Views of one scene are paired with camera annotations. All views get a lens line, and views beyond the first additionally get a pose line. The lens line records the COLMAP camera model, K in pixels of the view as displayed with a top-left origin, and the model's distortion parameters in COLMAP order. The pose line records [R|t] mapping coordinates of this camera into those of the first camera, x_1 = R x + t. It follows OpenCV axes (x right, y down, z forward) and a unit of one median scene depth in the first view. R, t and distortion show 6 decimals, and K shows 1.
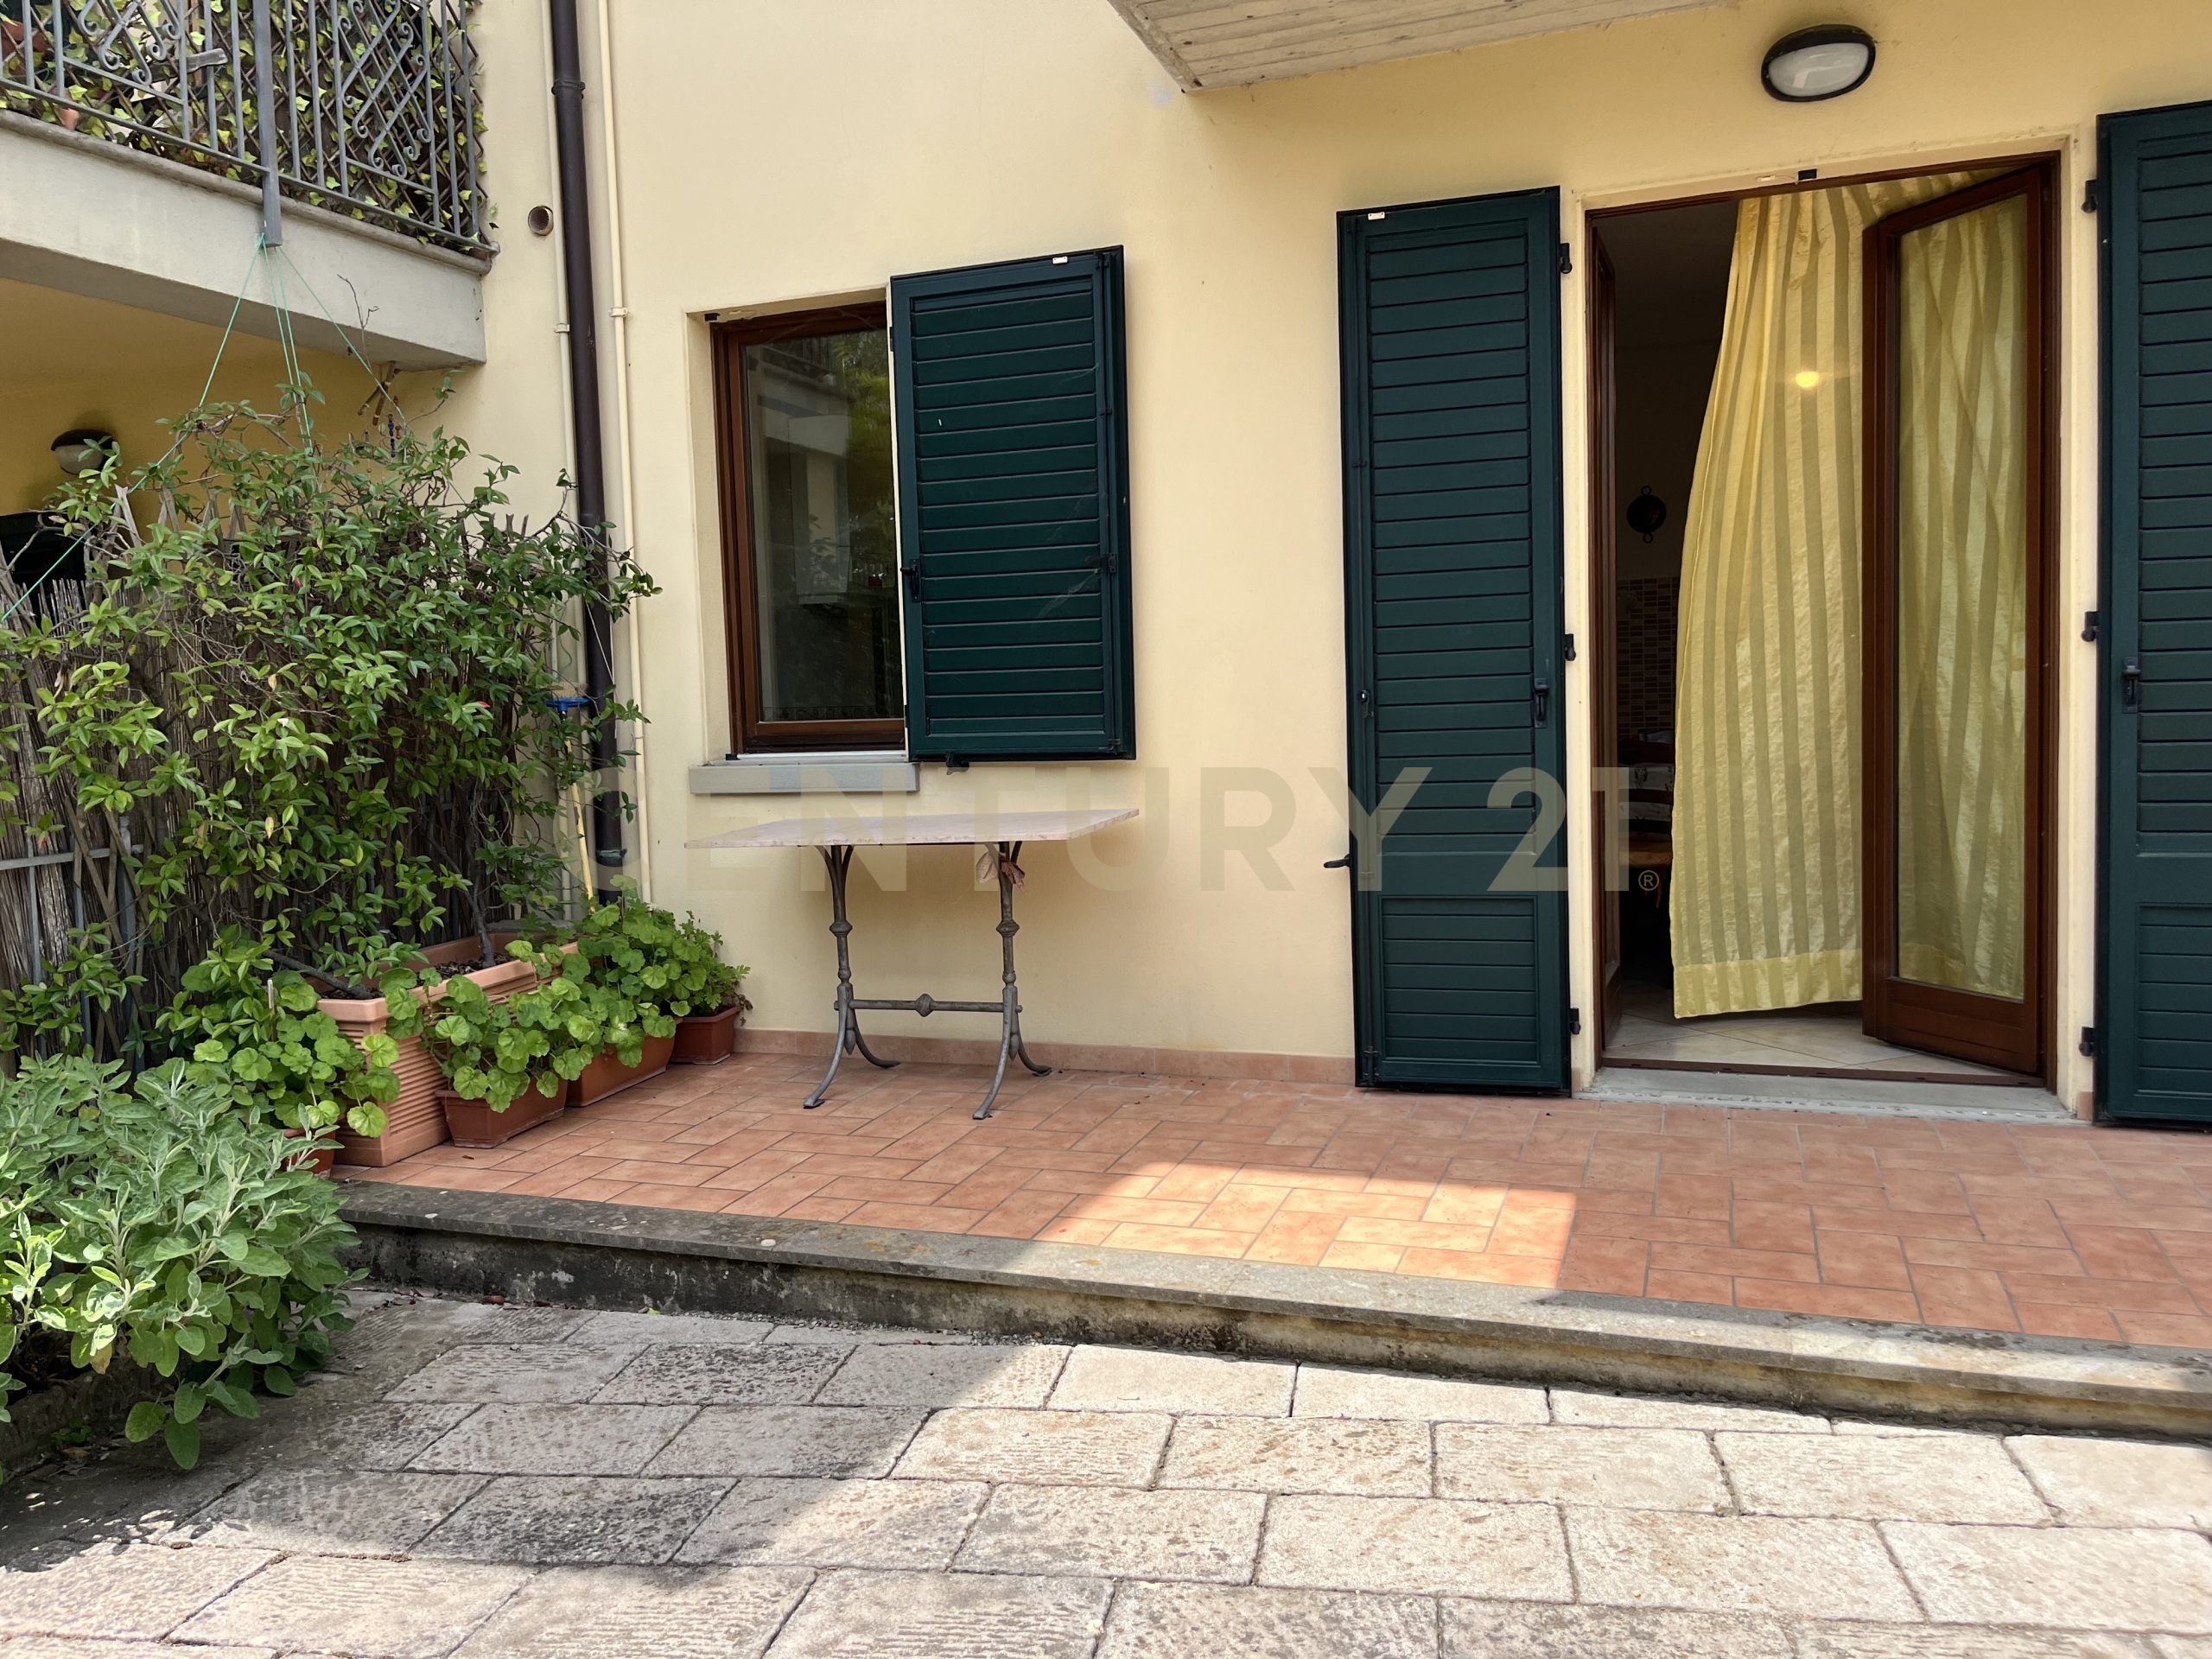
lens RADIAL K [[1685.2, 0, 1066.3], [0, 1685.2, 823.2], [0, 0, 1]] dist [0.061850, -0.085501]
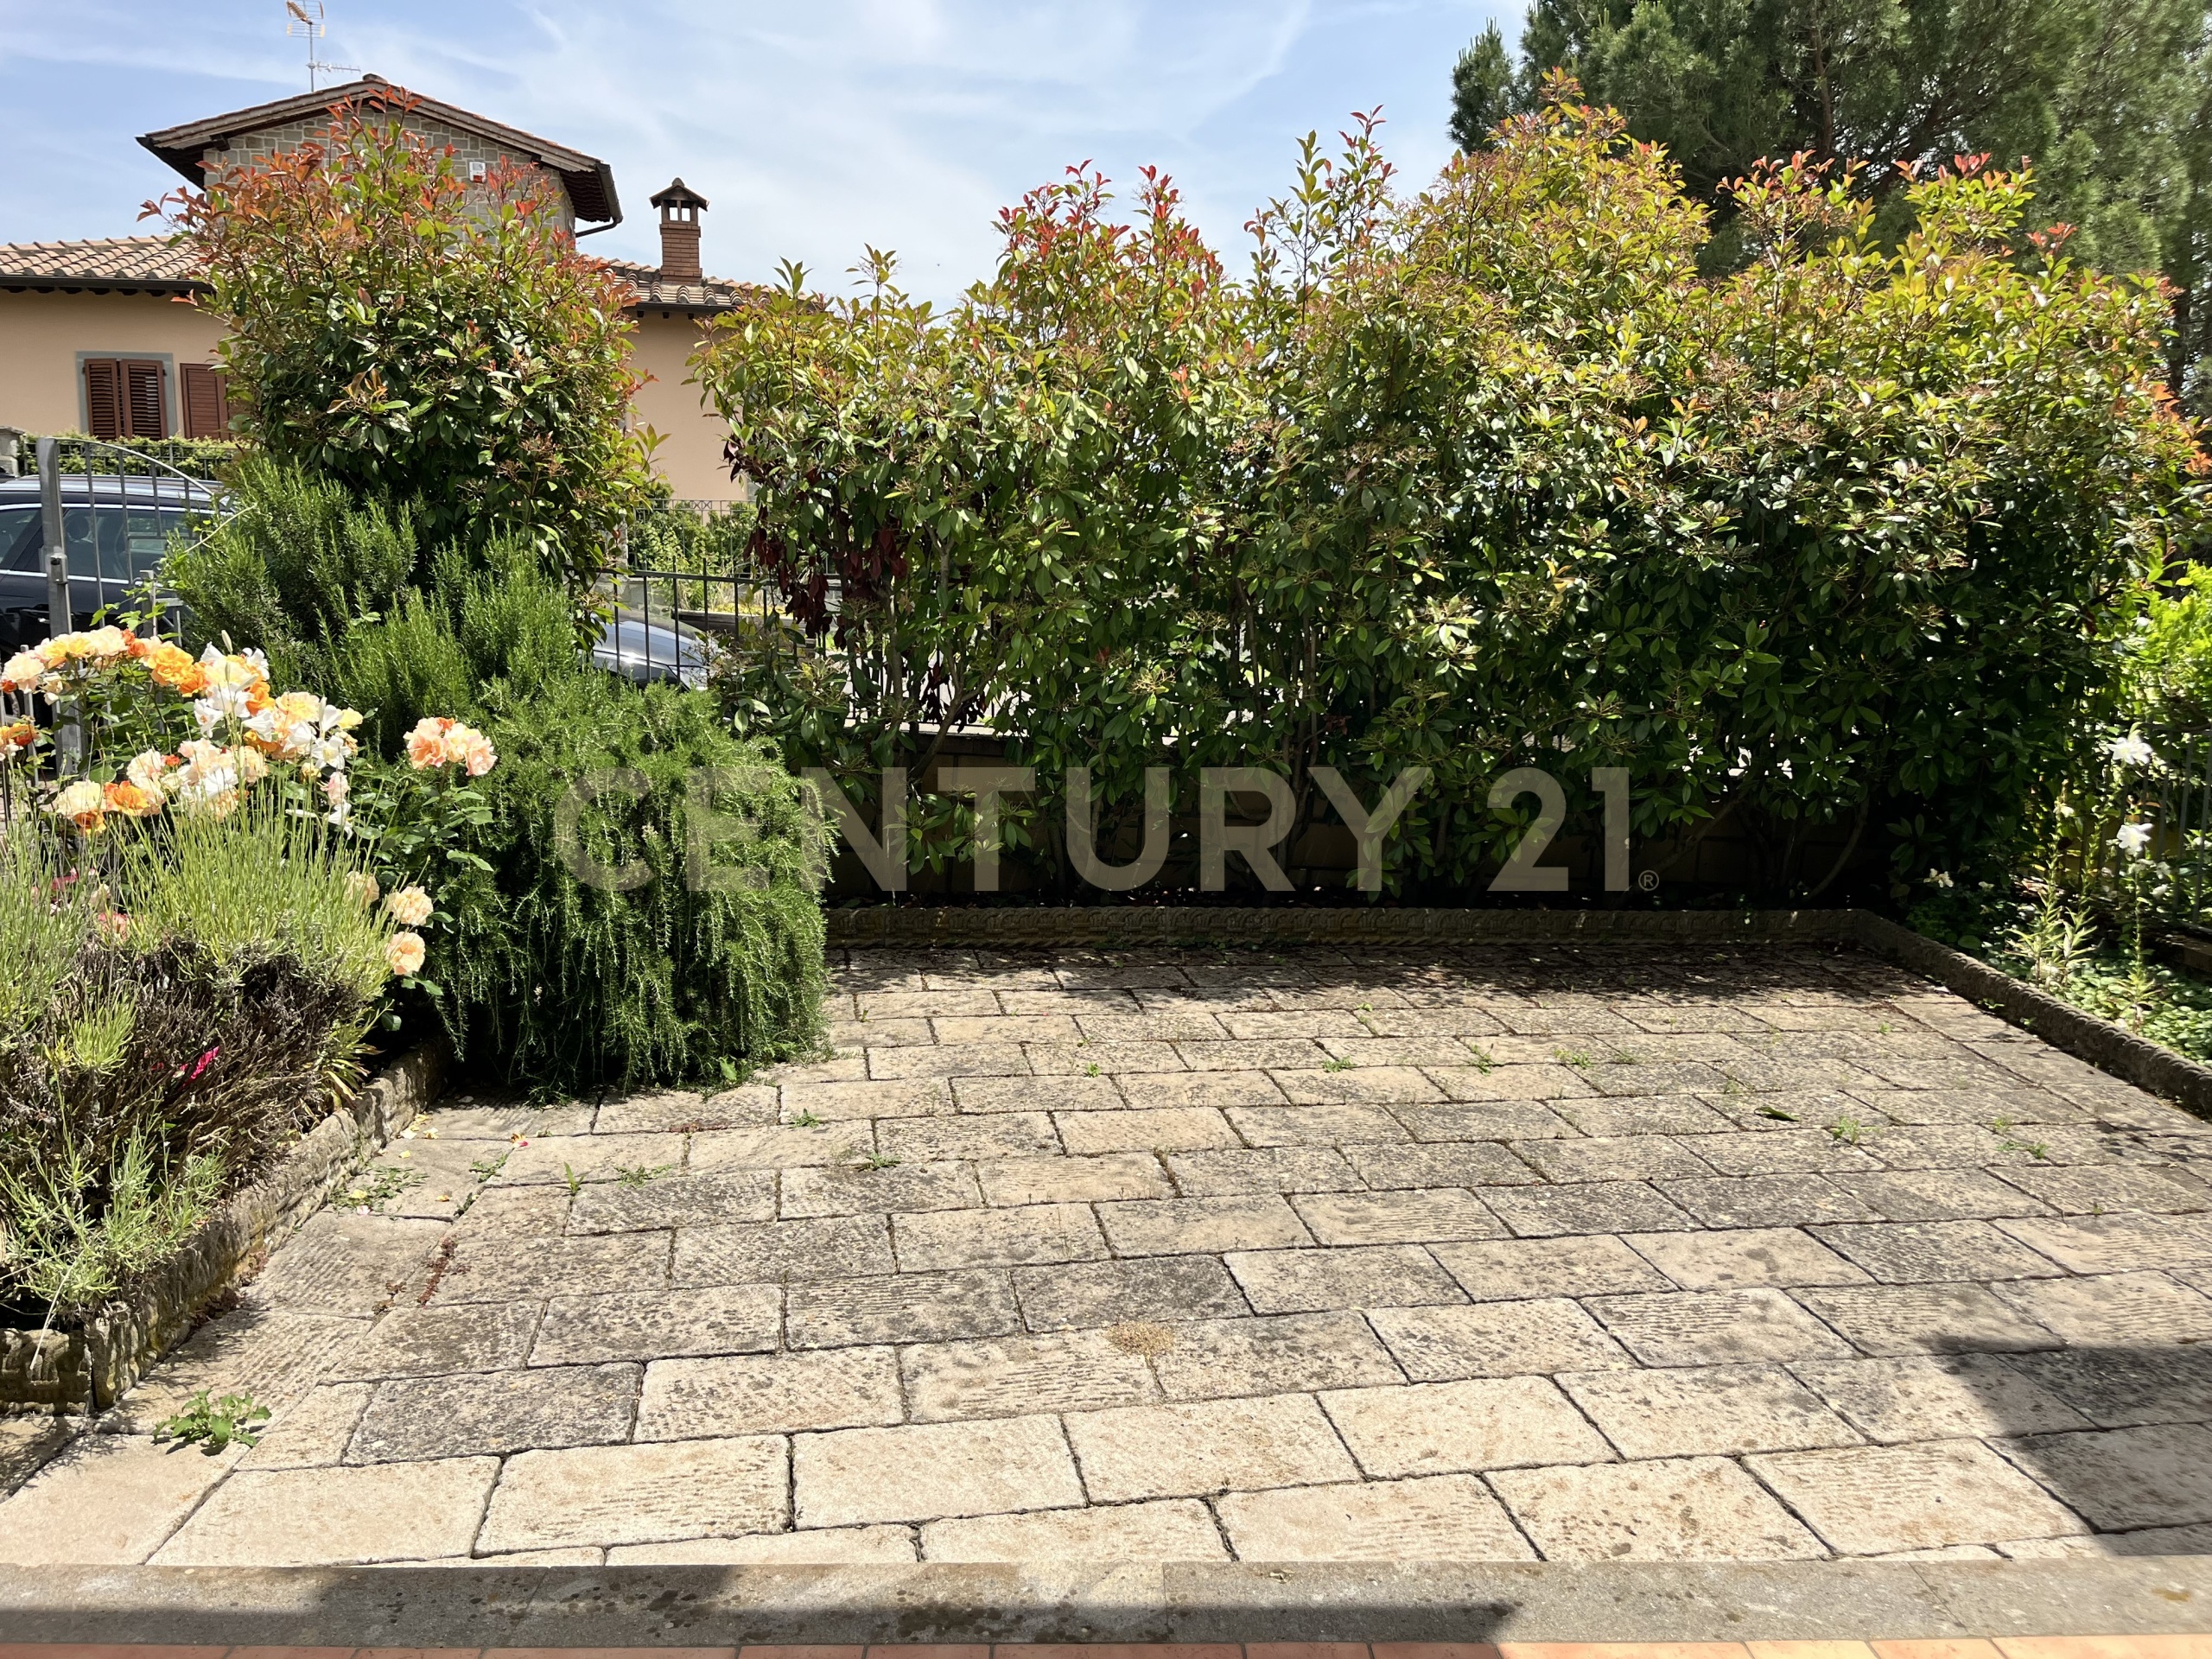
lens RADIAL K [[1680.1, 0, 1095.0], [0, 1680.1, 830.6], [0, 0, 1]] dist [0.044436, -0.059086]
pose [[-0.929556, 0.082172, -0.359406, 0.650818], [-0.000942, 0.974313, 0.225197, -0.177974], [0.368679, 0.209672, -0.905601, 1.491279]]
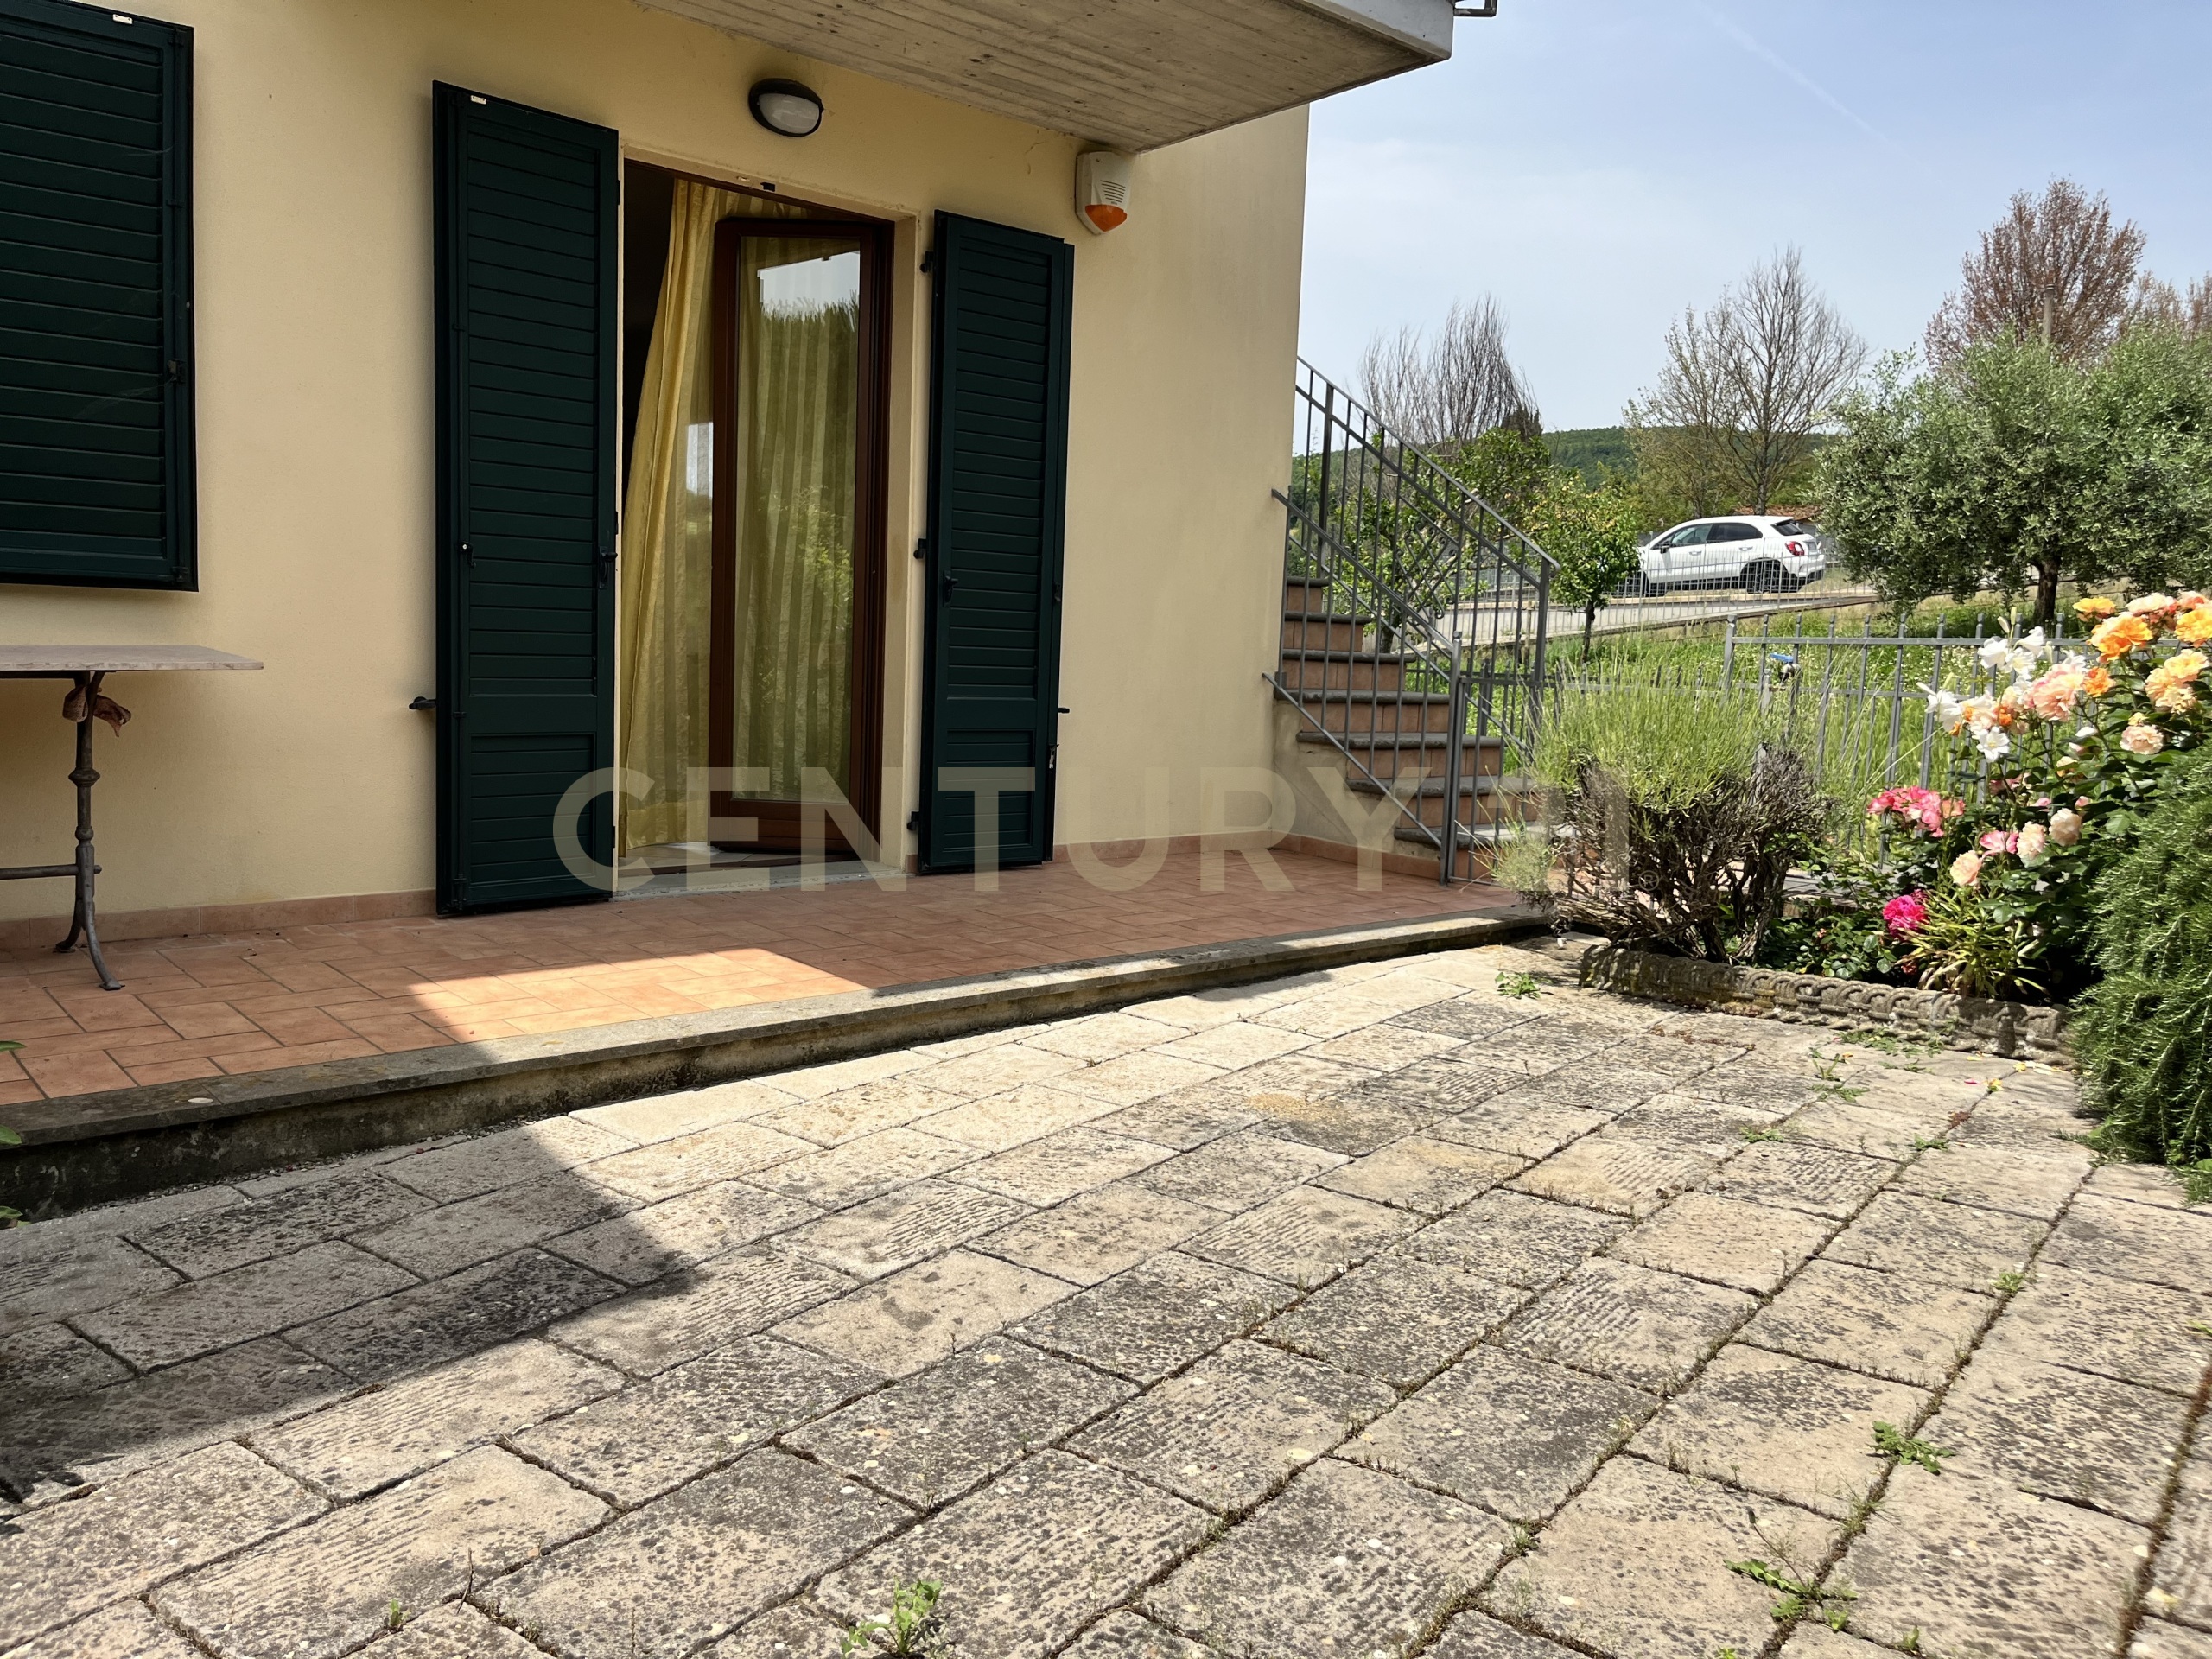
lens RADIAL K [[1680.1, 0, 1095.0], [0, 1680.1, 830.6], [0, 0, 1]] dist [0.044436, -0.059086]
pose [[0.459058, -0.051855, 0.886892, -0.856866], [0.012149, 0.998568, 0.052097, 0.076916], [-0.888323, -0.013141, 0.459031, 0.209378]]
